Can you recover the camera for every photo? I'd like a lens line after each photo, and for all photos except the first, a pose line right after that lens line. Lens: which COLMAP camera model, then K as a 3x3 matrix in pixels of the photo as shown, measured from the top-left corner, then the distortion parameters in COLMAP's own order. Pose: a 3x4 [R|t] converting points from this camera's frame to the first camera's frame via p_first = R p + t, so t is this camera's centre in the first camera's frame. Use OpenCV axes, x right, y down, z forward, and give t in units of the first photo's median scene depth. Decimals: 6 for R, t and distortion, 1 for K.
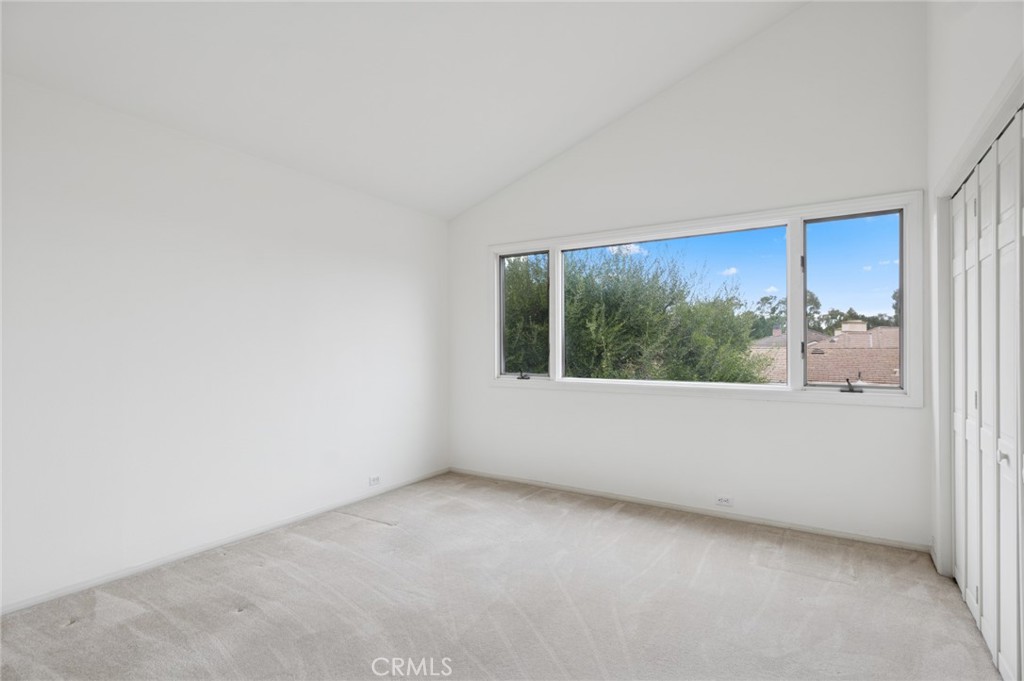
lens RADIAL K [[523.9, 0, 512.8], [0, 523.9, 344.5], [0, 0, 1]] dist [-0.002270, -0.000261]
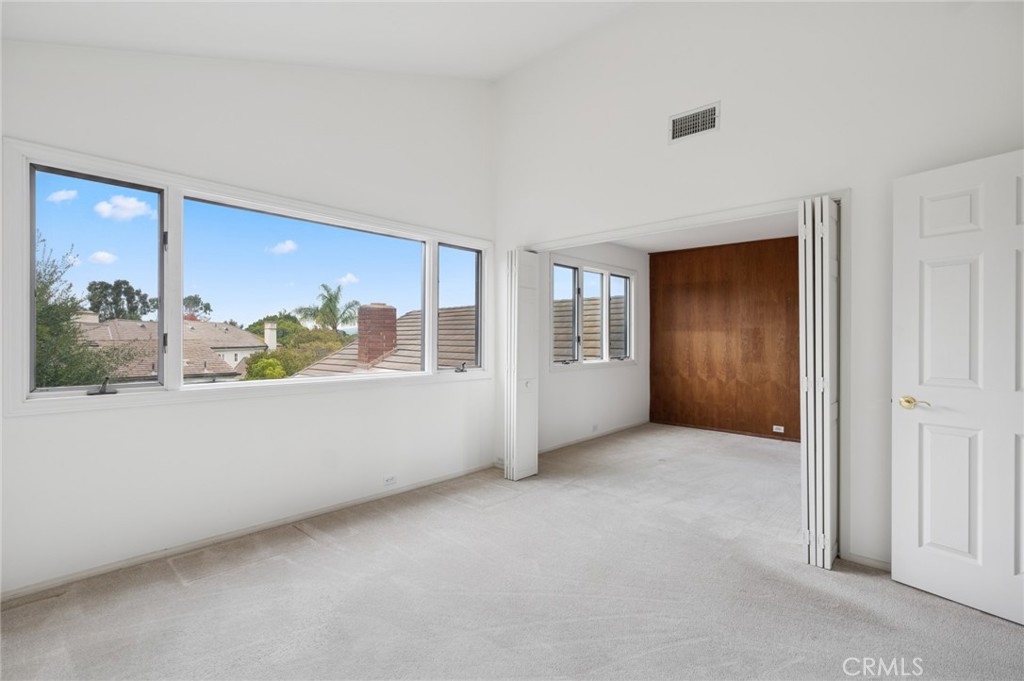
lens RADIAL K [[475.8, 0, 511.7], [0, 475.8, 343.4], [0, 0, 1]] dist [0.005027, 0.000219]
pose [[0.167969, 0.001245, 0.985791, -0.424796], [0.004820, 0.999986, -0.002084, 0.012629], [-0.985780, 0.005102, 0.167961, 0.458980]]
